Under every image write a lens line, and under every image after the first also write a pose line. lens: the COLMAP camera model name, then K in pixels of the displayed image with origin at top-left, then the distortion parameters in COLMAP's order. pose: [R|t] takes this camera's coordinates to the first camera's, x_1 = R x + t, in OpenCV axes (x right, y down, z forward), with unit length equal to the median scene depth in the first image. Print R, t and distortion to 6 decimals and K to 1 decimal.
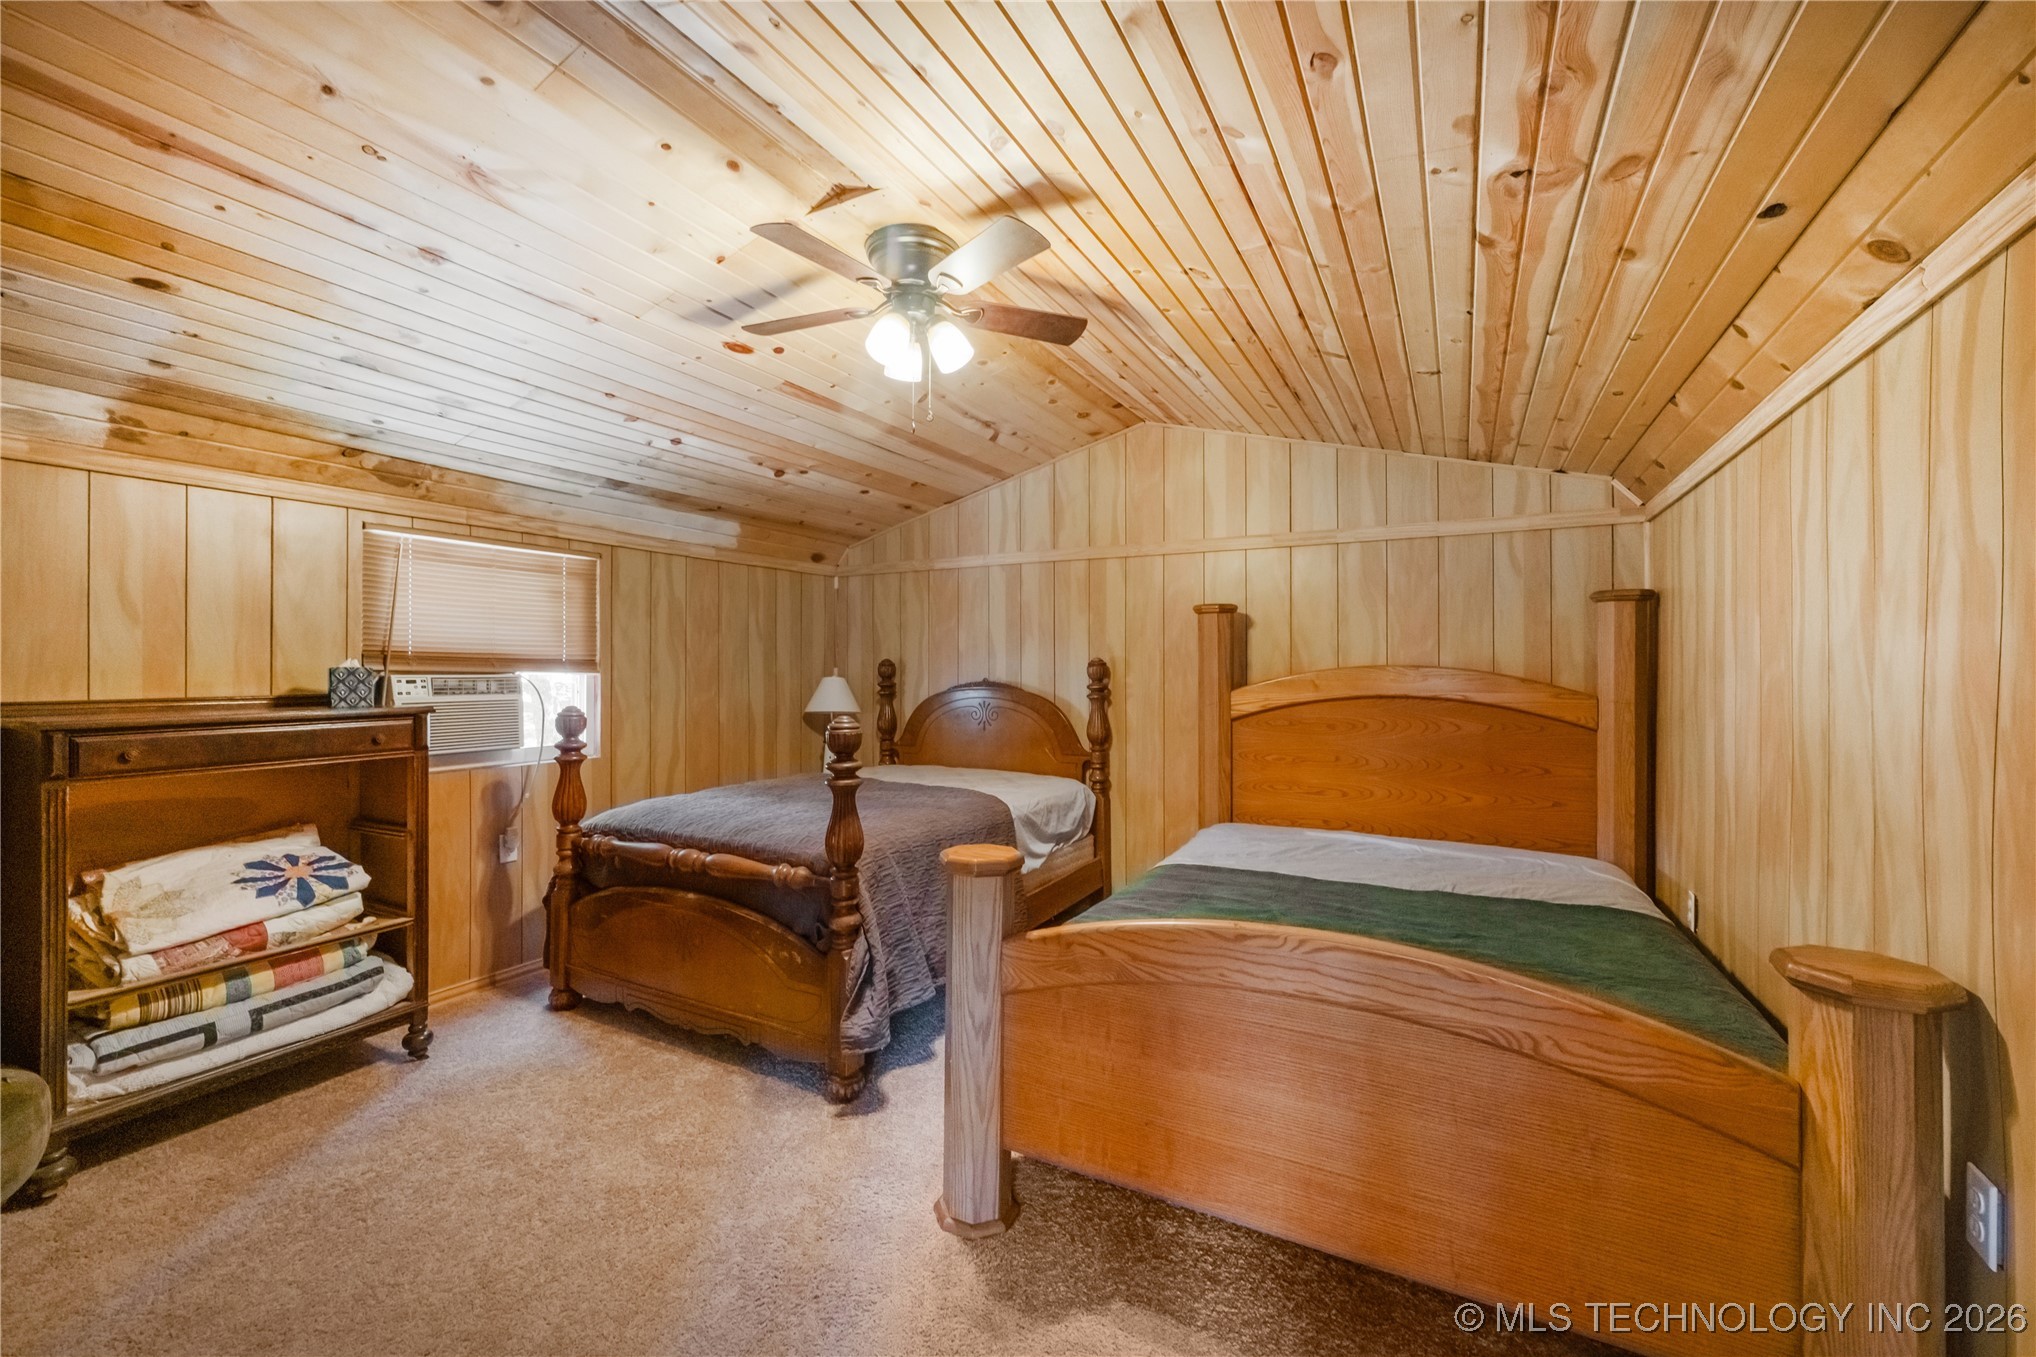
lens RADIAL K [[820.2, 0, 990.5], [0, 820.2, 676.7], [0, 0, 1]] dist [0.001220, 0.000093]
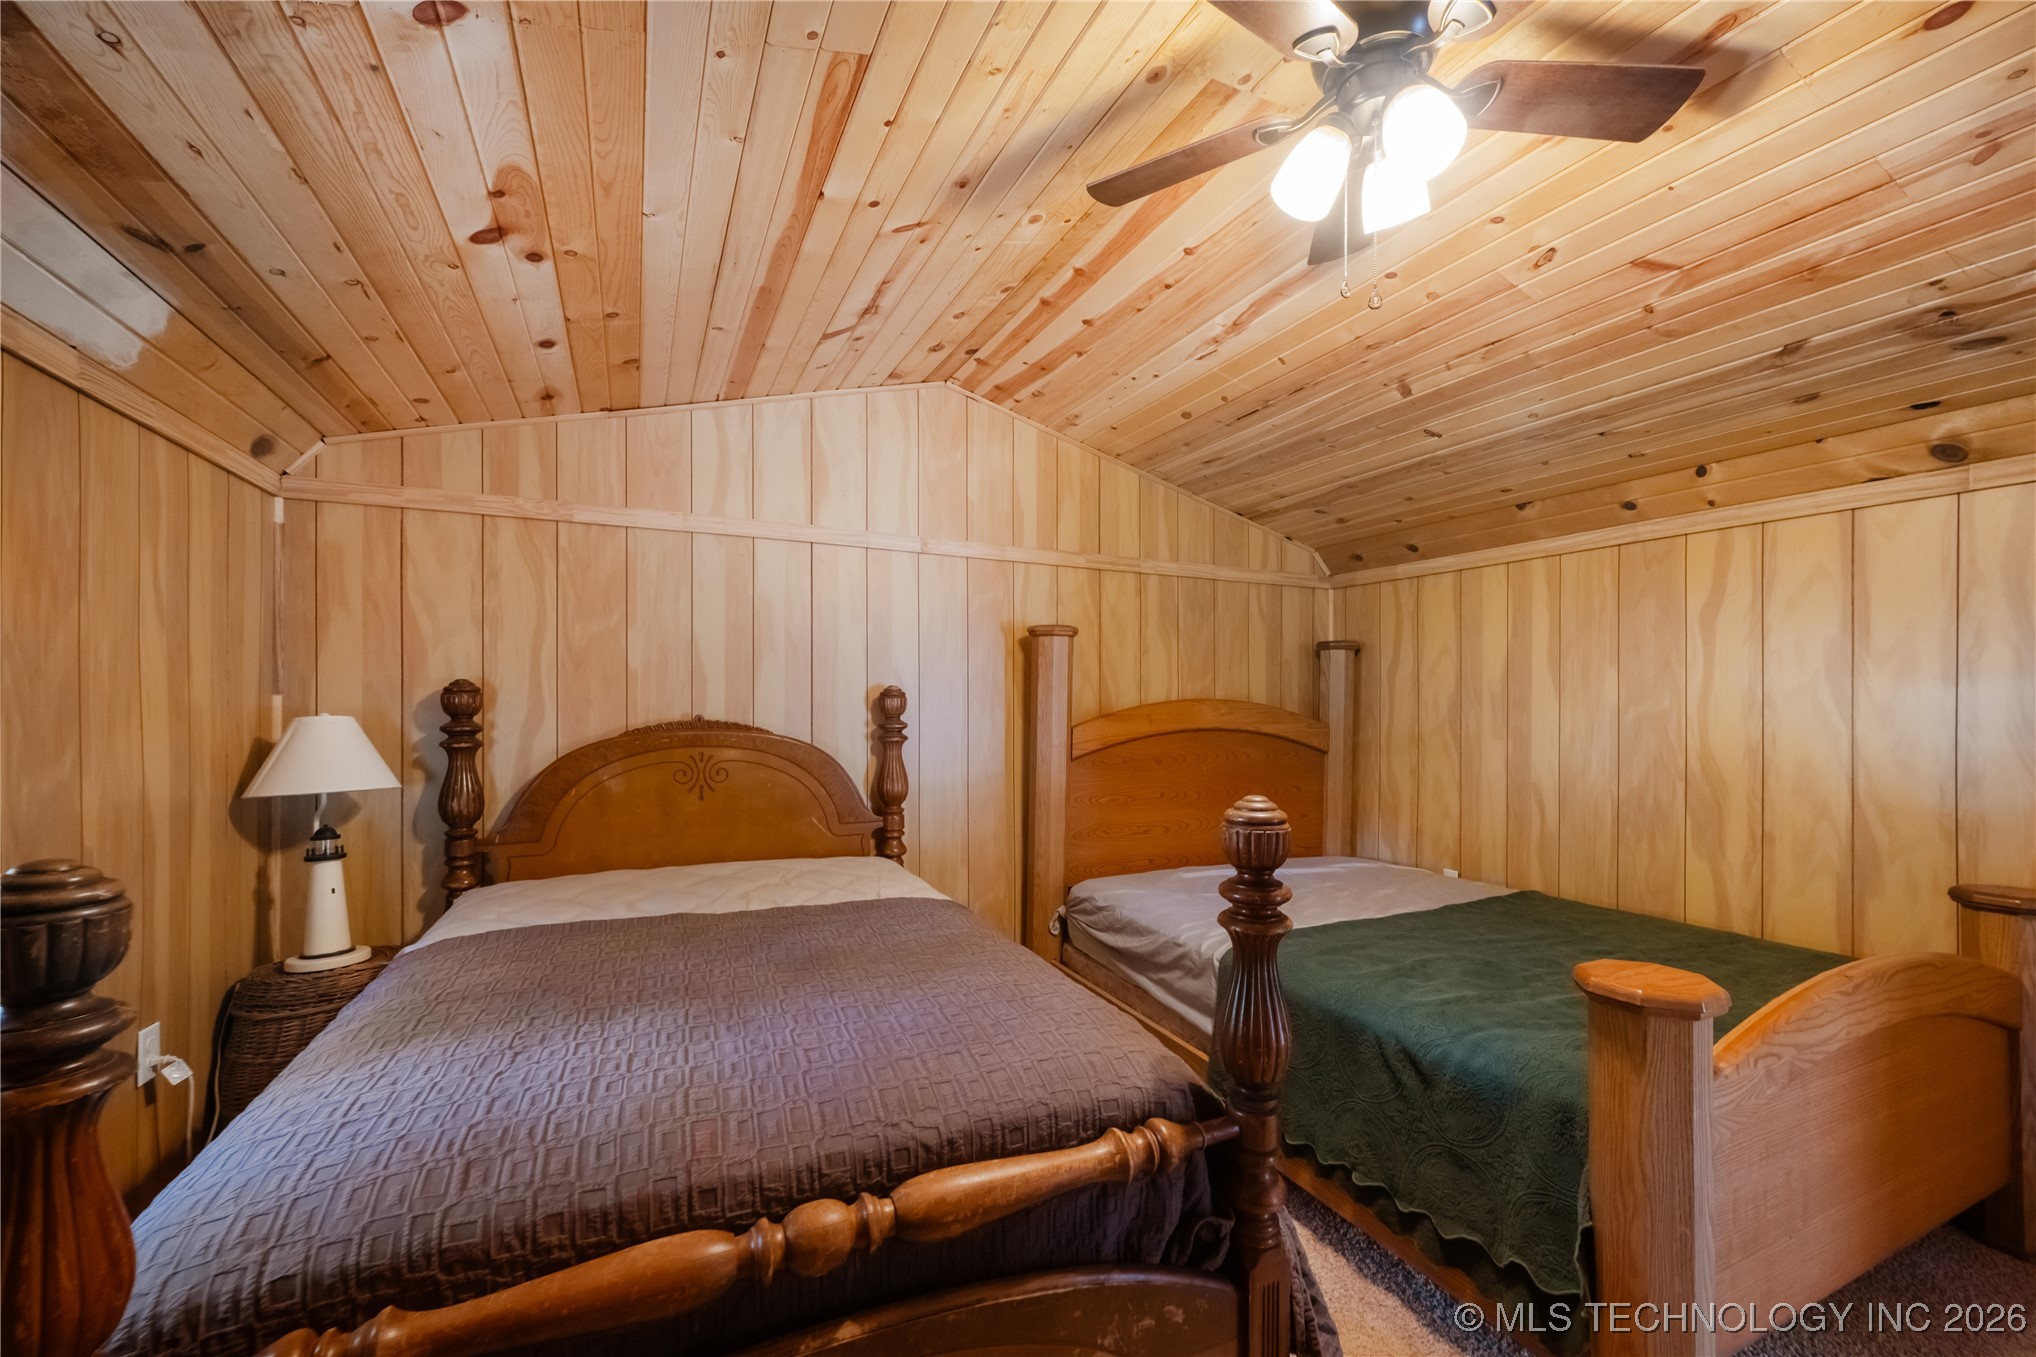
lens RADIAL K [[833.6, 0, 1023.8], [0, 833.6, 712.0], [0, 0, 1]] dist [-0.000507, -0.000060]
pose [[0.574731, -0.008109, 0.818302, -0.480919], [0.001478, 0.999960, 0.008872, -0.007146], [-0.818341, -0.003890, 0.574720, 0.564865]]
